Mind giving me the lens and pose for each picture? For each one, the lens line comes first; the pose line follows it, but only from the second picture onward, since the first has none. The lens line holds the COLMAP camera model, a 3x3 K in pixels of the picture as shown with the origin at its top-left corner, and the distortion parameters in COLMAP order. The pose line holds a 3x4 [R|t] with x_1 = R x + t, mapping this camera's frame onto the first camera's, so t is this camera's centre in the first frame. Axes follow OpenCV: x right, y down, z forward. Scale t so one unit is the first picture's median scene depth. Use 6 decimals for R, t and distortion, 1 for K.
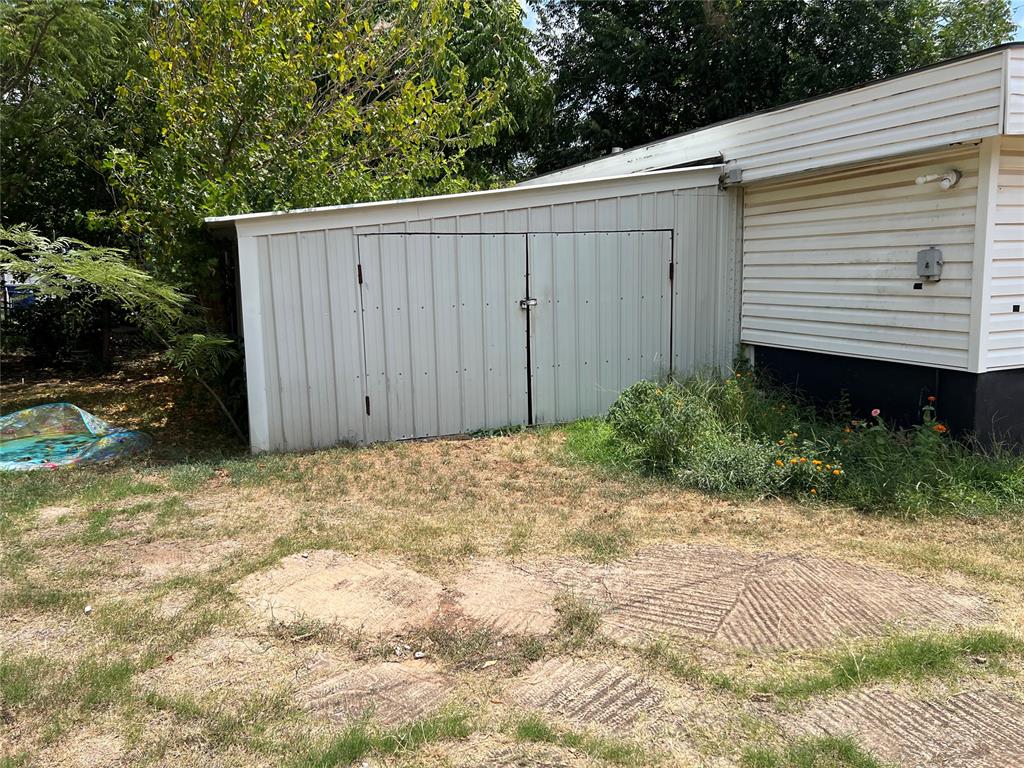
lens RADIAL K [[748.0, 0, 512.6], [0, 748.0, 383.5], [0, 0, 1]] dist [0.012763, -0.013734]
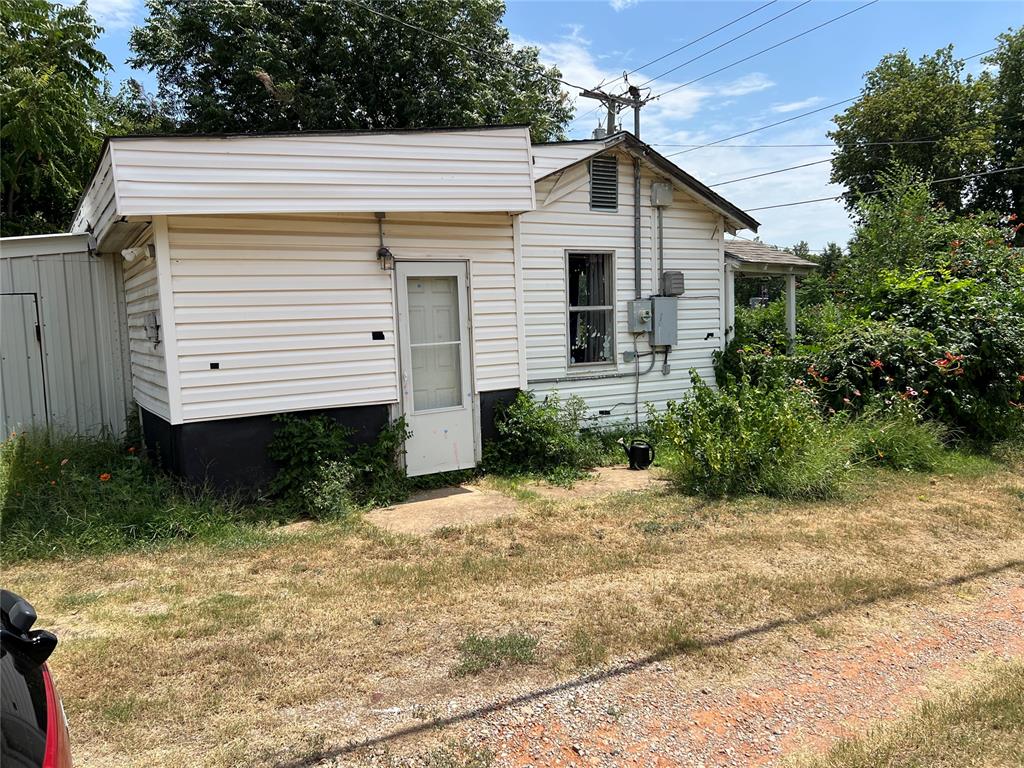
lens RADIAL K [[748.0, 0, 511.6], [0, 748.0, 383.9], [0, 0, 1]] dist [0.012763, -0.013734]
pose [[0.977486, -0.025022, 0.209511, 0.634900], [0.039928, 0.996939, -0.067220, 0.014468], [-0.207188, 0.074072, 0.975493, -0.134948]]
